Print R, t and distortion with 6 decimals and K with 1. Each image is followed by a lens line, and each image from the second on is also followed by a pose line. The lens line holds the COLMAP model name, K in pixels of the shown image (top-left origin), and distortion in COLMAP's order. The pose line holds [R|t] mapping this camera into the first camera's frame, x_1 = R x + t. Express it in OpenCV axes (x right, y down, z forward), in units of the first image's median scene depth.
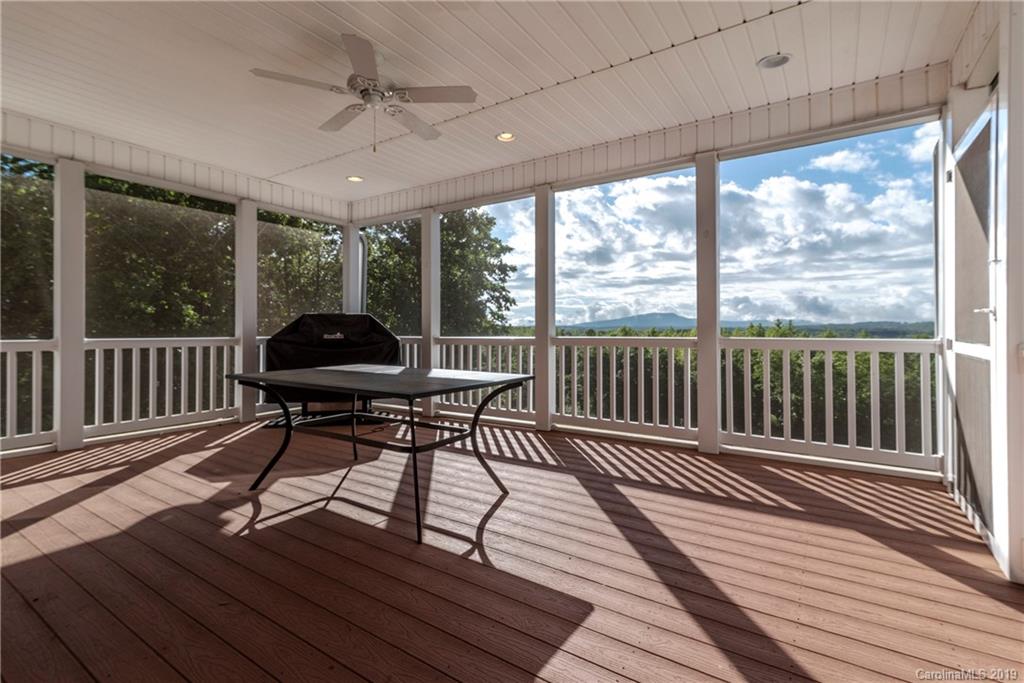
lens RADIAL K [[471.7, 0, 512.0], [0, 471.7, 341.5], [0, 0, 1]] dist [0.018947, -0.000153]
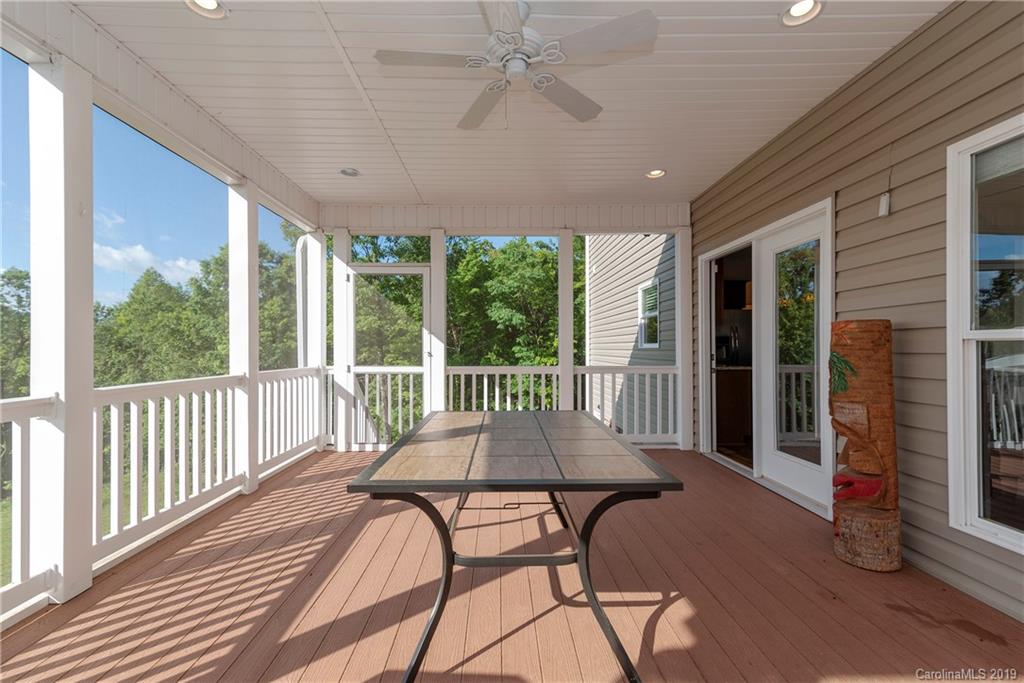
lens RADIAL K [[461.6, 0, 506.6], [0, 461.6, 345.9], [0, 0, 1]] dist [0.016449, -0.000061]
pose [[-0.570473, 0.000603, 0.821316, -1.033744], [0.020729, 0.999692, 0.013665, -0.104351], [-0.821055, 0.024821, -0.570309, 1.634385]]
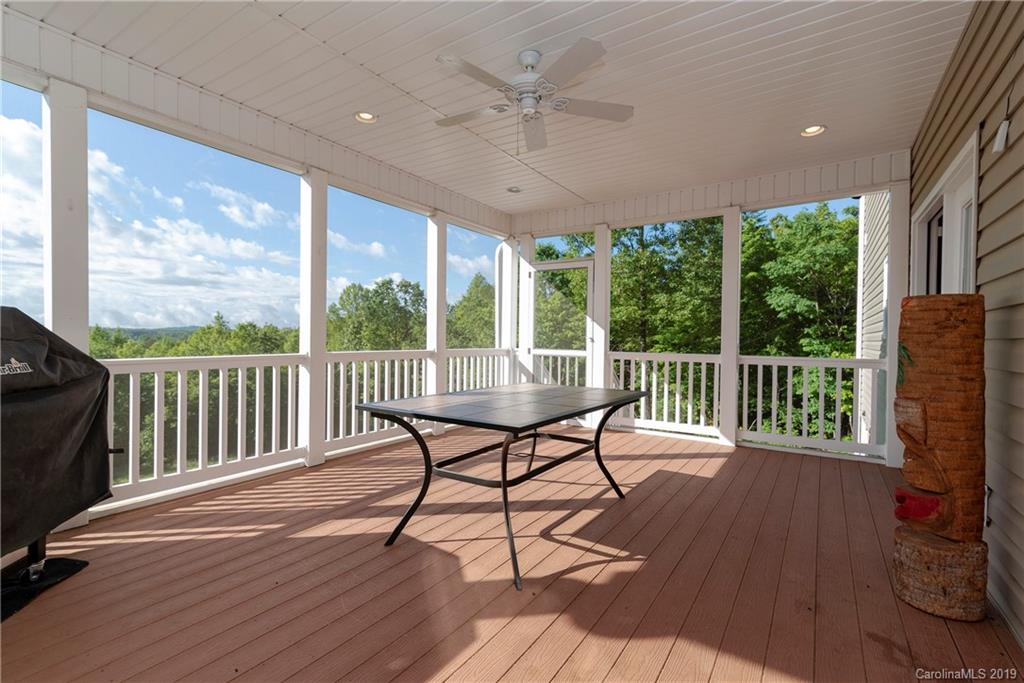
lens RADIAL K [[471.7, 0, 512.0], [0, 471.7, 341.5], [0, 0, 1]] dist [0.018947, -0.000153]
pose [[-0.004954, -0.012267, 0.999912, -1.438289], [0.012293, 0.999848, 0.012327, -0.073046], [-0.999912, 0.012353, -0.004803, 1.163406]]
